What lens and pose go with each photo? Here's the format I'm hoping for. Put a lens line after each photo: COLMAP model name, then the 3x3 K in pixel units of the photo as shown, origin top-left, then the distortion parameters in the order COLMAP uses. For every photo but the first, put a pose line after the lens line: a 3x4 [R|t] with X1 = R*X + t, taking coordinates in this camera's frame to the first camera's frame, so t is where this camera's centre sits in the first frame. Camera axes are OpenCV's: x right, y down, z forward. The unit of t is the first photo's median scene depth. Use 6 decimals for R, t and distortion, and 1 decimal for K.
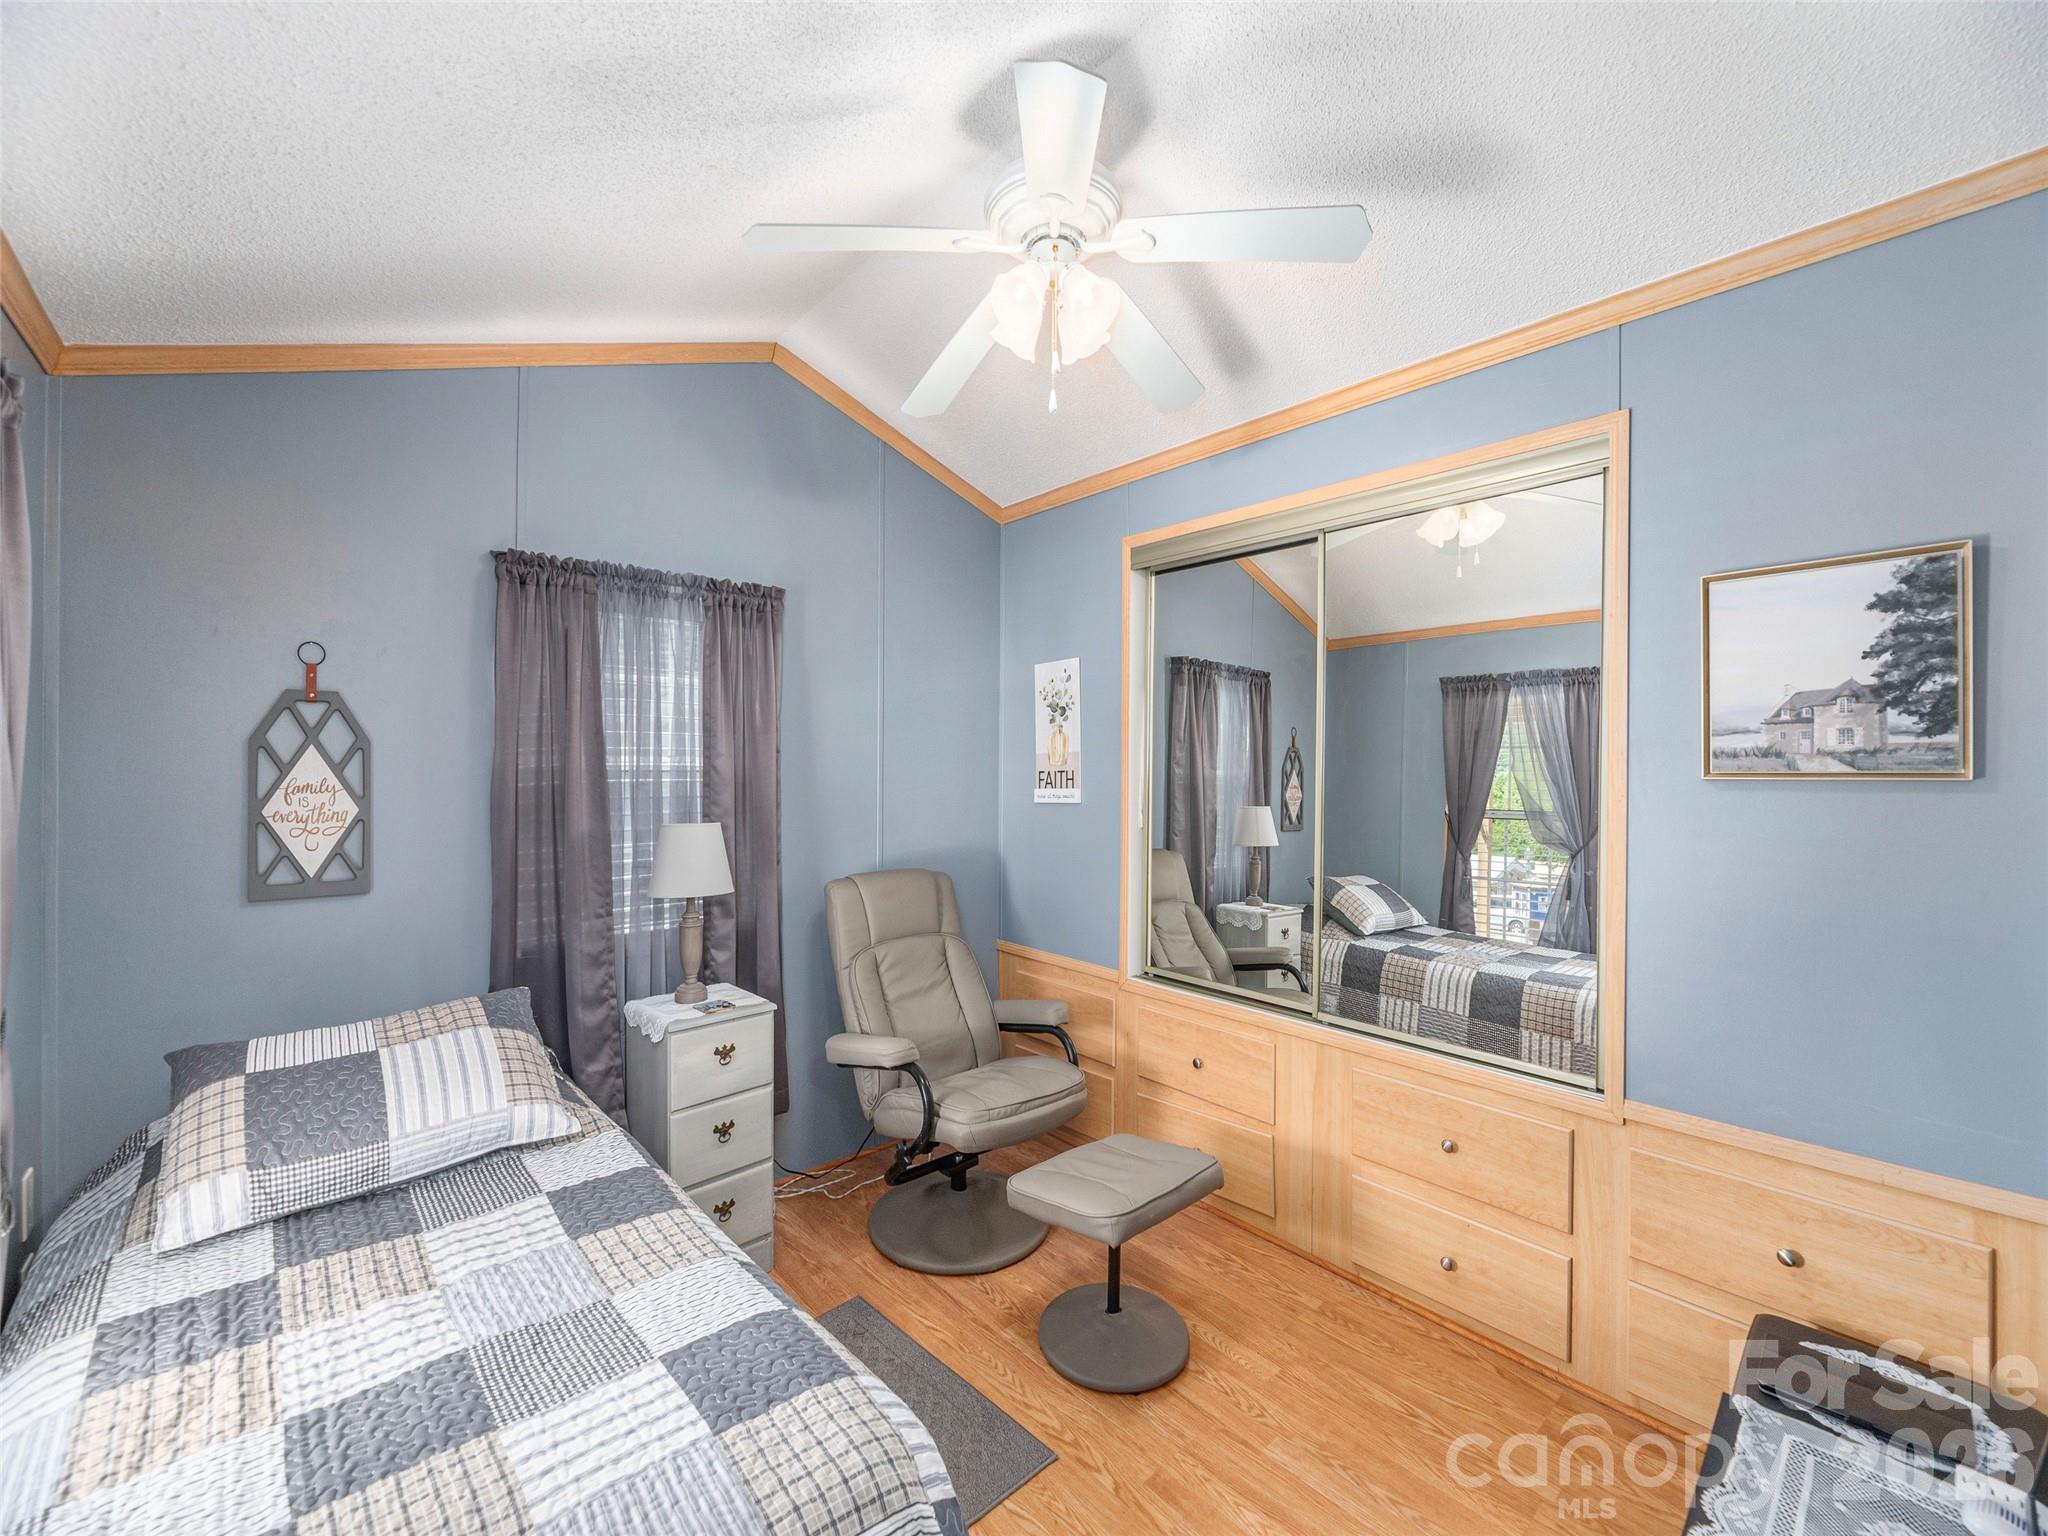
lens RADIAL K [[836.0, 0, 1013.8], [0, 836.0, 771.8], [0, 0, 1]] dist [-0.006055, 0.002484]
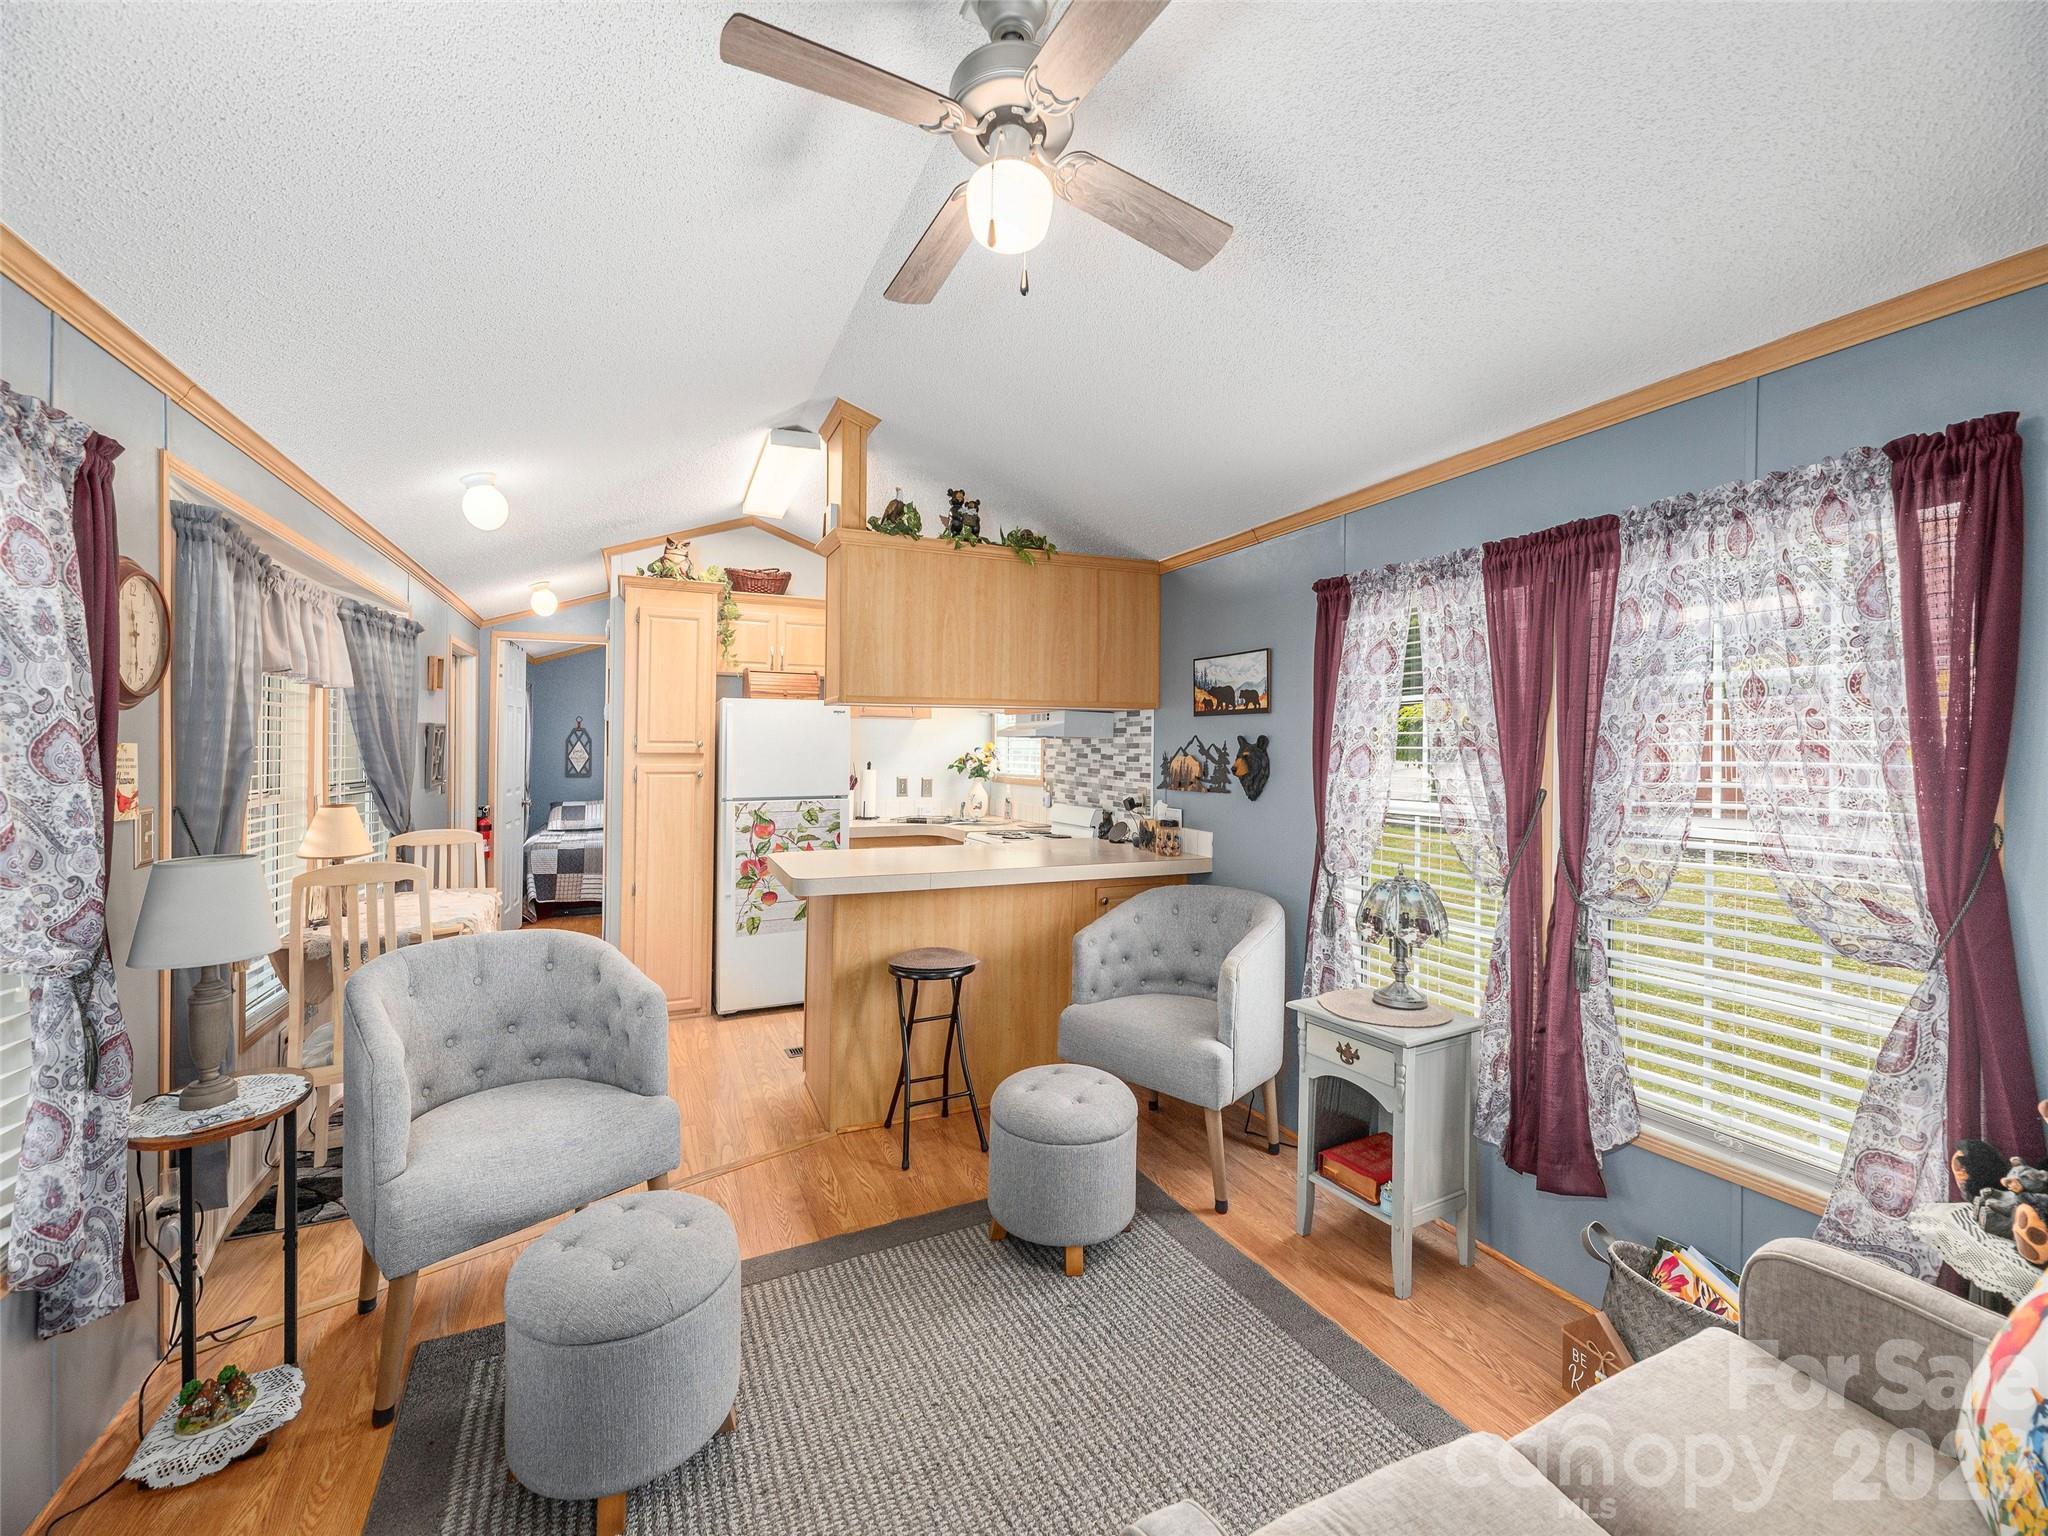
lens RADIAL K [[836.0, 0, 1038.5], [0, 836.0, 748.1], [0, 0, 1]] dist [-0.006055, 0.002484]
pose [[0.961761, 0.003091, -0.273873, 2.555099], [-0.004598, 0.999978, -0.004862, 0.013673], [0.273852, 0.005935, 0.961754, -2.429267]]
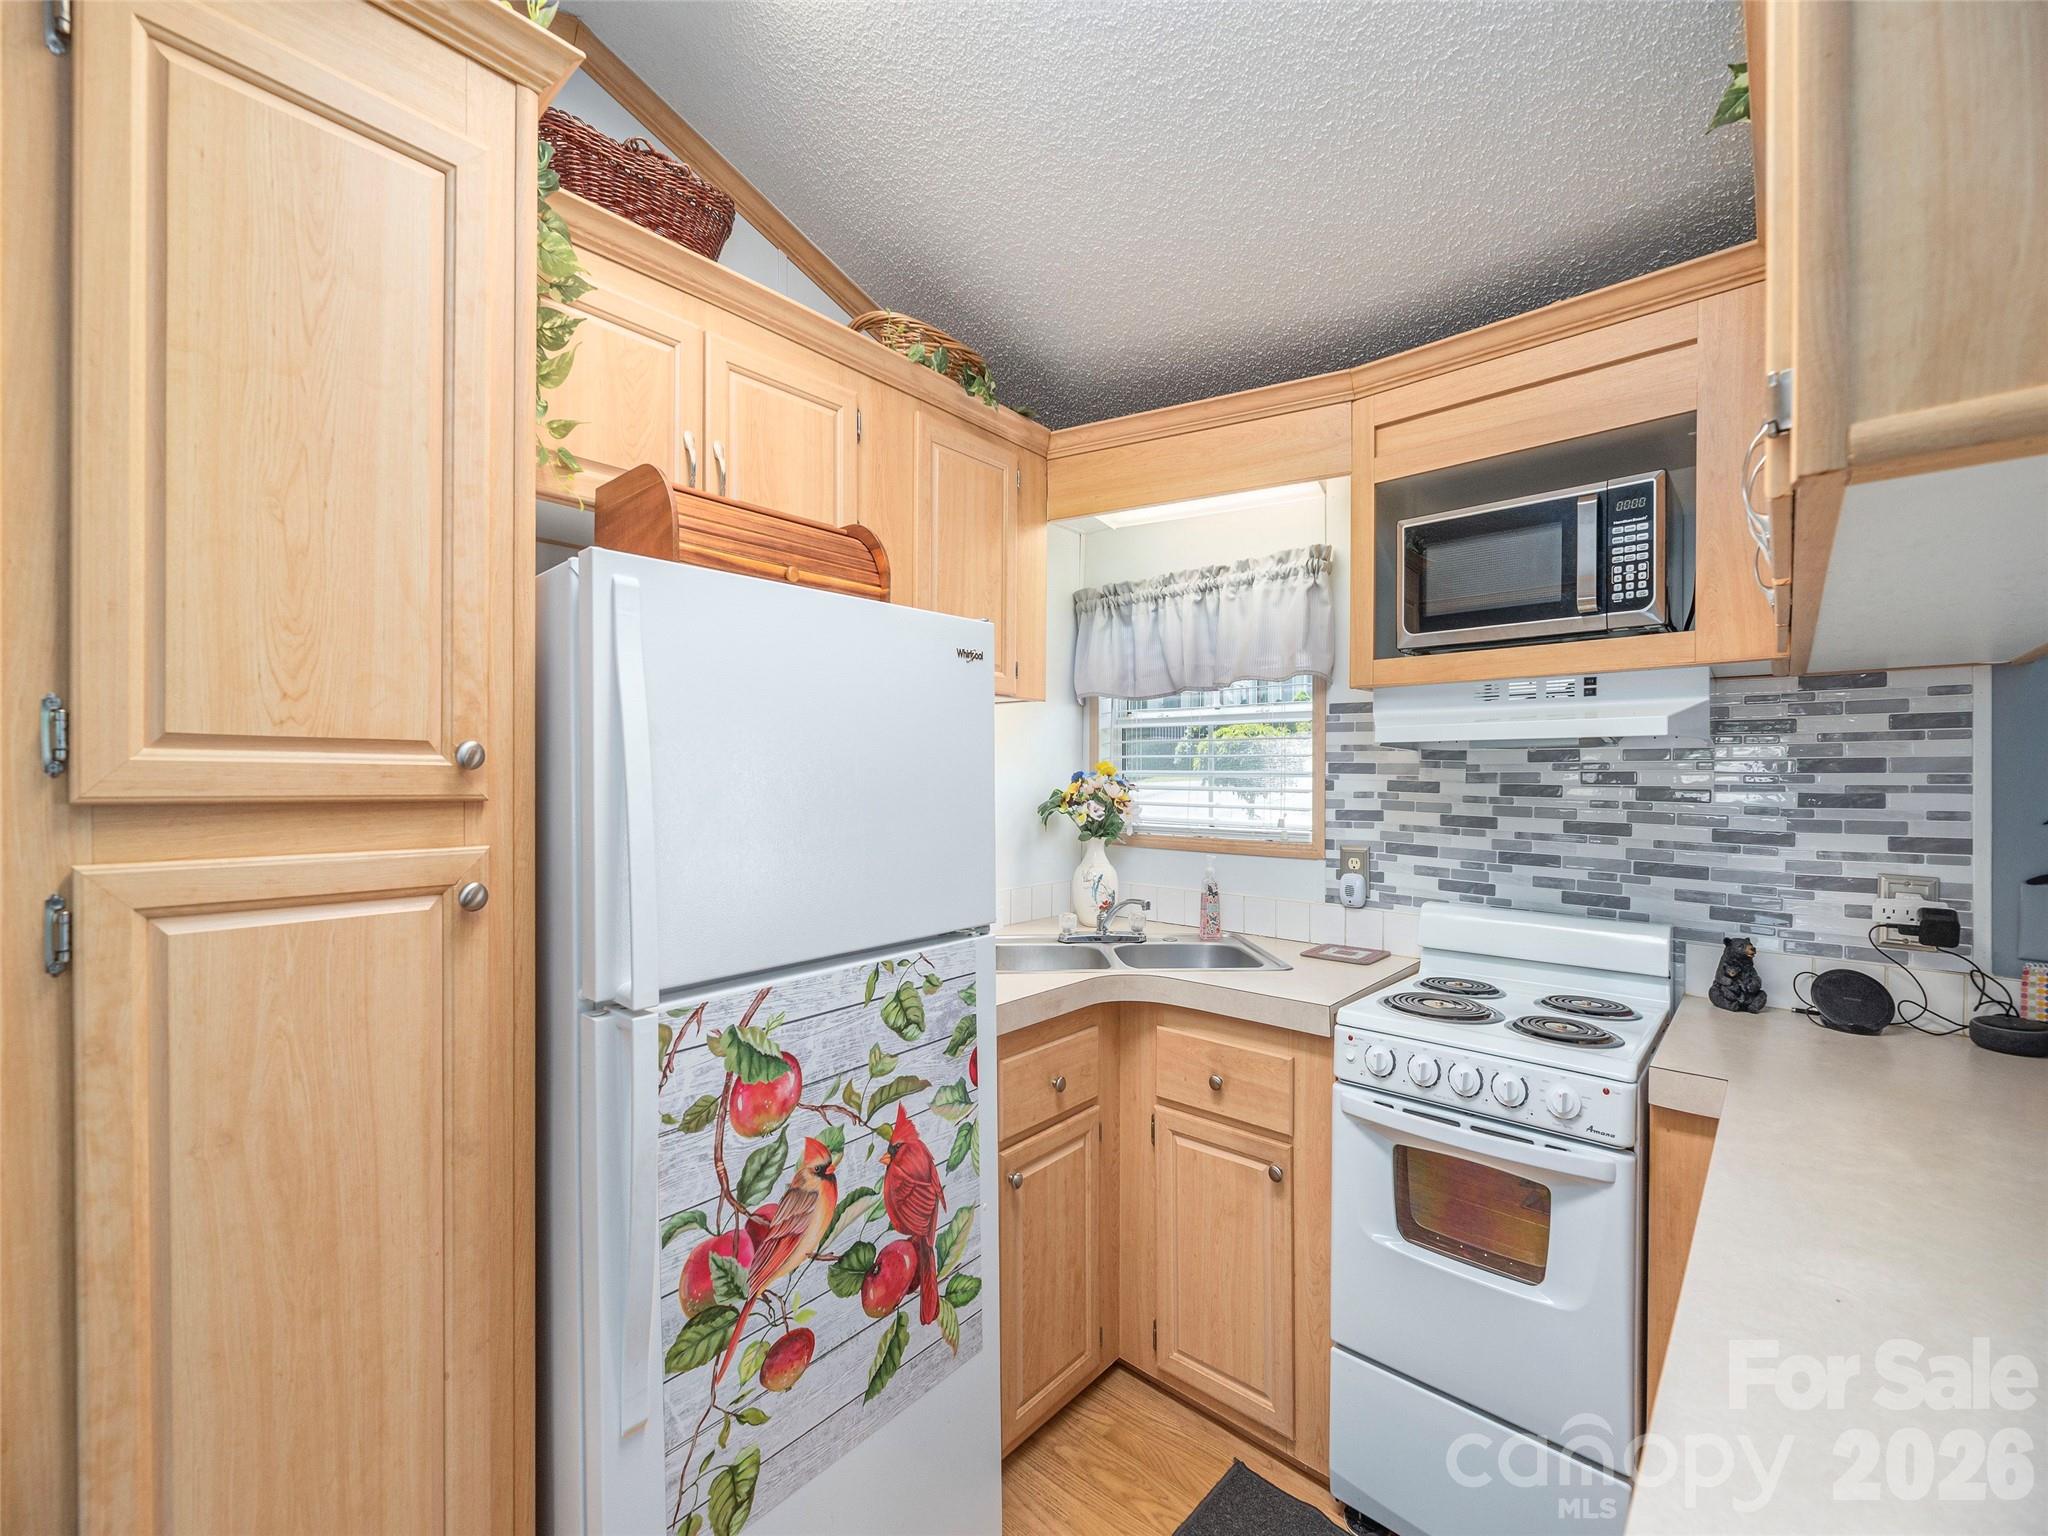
lens RADIAL K [[836.0, 0, 1014.6], [0, 836.0, 786.2], [0, 0, 1]] dist [-0.006055, 0.002484]
pose [[0.994351, -0.000619, 0.106137, 1.316898], [-0.000432, 0.999951, 0.009881, 0.008540], [-0.106137, -0.009871, 0.994302, -1.022524]]
